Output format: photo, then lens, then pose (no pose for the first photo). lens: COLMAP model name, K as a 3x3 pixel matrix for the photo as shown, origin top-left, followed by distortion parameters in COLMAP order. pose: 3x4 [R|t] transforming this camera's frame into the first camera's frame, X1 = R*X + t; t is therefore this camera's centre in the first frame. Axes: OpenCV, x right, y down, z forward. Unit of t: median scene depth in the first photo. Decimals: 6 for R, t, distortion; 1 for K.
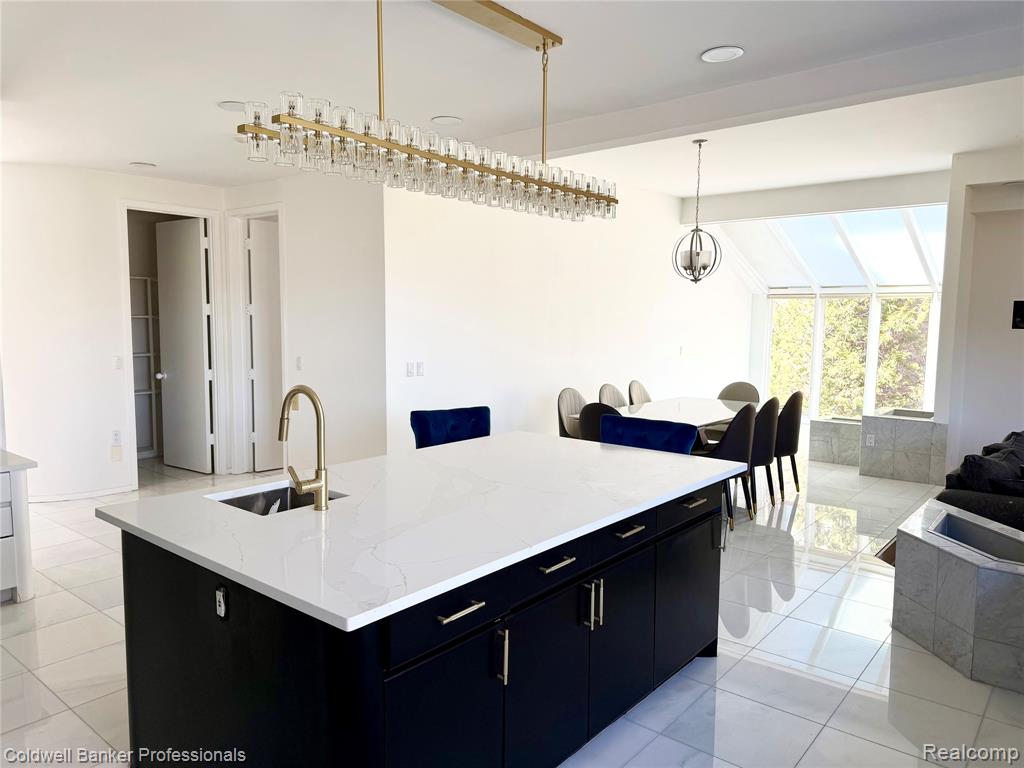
lens RADIAL K [[718.1, 0, 516.2], [0, 718.1, 384.9], [0, 0, 1]] dist [0.045000, -0.053732]
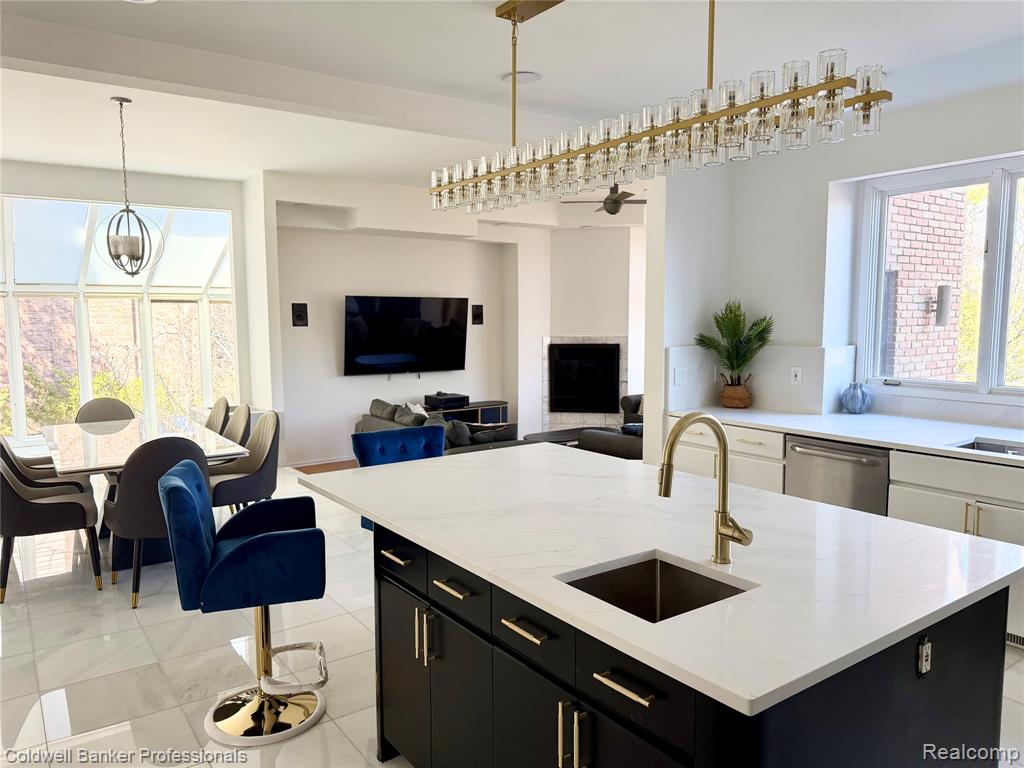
lens RADIAL K [[718.1, 0, 516.2], [0, 718.1, 384.9], [0, 0, 1]] dist [0.045000, -0.053732]
pose [[0.262496, -0.102762, 0.959446, -0.391510], [0.102769, 0.991635, 0.078093, -0.039784], [-0.959445, 0.078102, 0.270861, 0.356475]]
